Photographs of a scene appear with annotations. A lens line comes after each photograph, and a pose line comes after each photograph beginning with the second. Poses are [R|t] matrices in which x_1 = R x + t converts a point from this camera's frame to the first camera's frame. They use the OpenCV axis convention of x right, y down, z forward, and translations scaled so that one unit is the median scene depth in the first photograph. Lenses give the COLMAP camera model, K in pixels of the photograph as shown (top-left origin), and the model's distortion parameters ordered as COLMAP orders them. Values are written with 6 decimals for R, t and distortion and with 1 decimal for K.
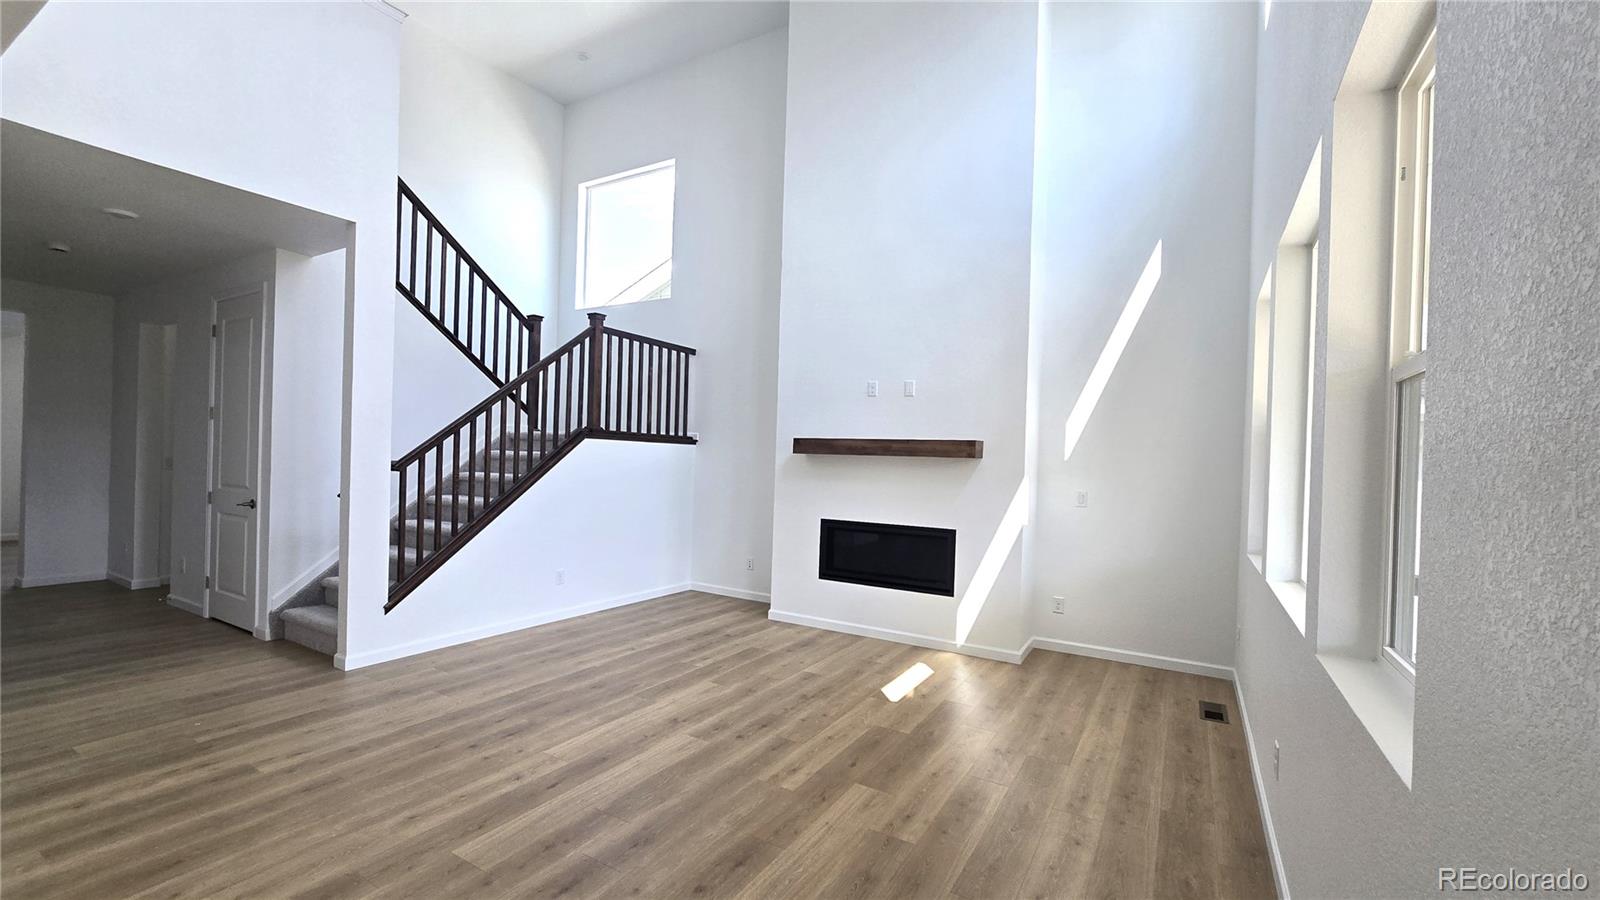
lens RADIAL K [[636.4, 0, 810.8], [0, 636.4, 453.4], [0, 0, 1]] dist [0.007300, 0.000014]
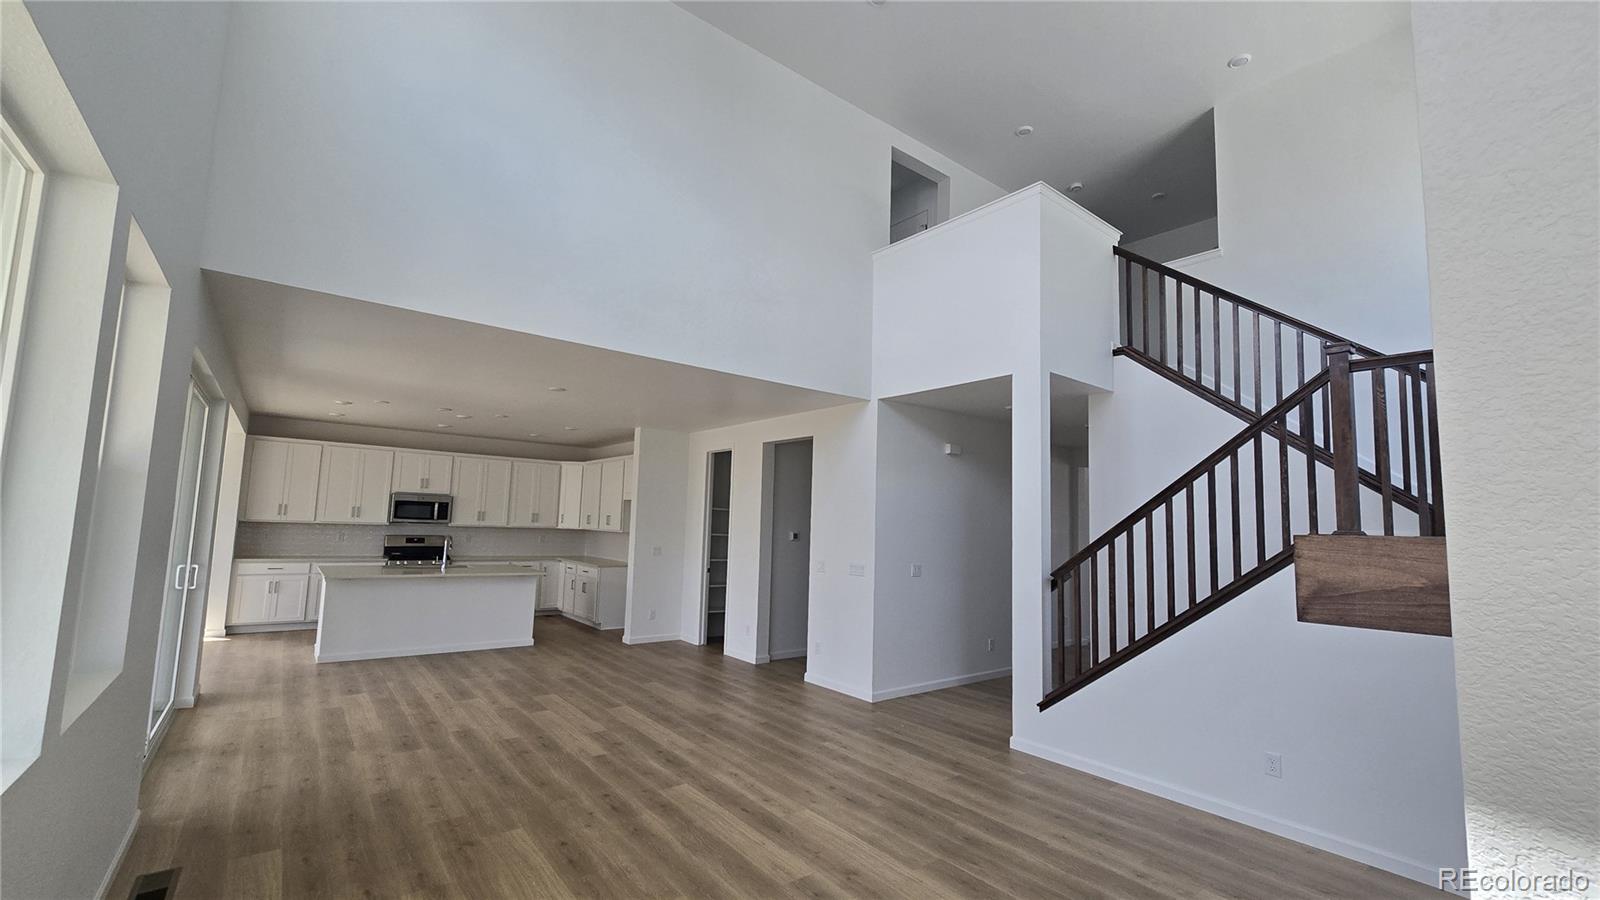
lens RADIAL K [[636.4, 0, 804.7], [0, 636.4, 470.6], [0, 0, 1]] dist [0.007300, 0.000014]
pose [[-0.357111, -0.126326, -0.925480, 0.698291], [-0.028757, 0.991830, -0.124287, -0.020980], [0.933619, -0.017770, -0.357826, 1.270412]]
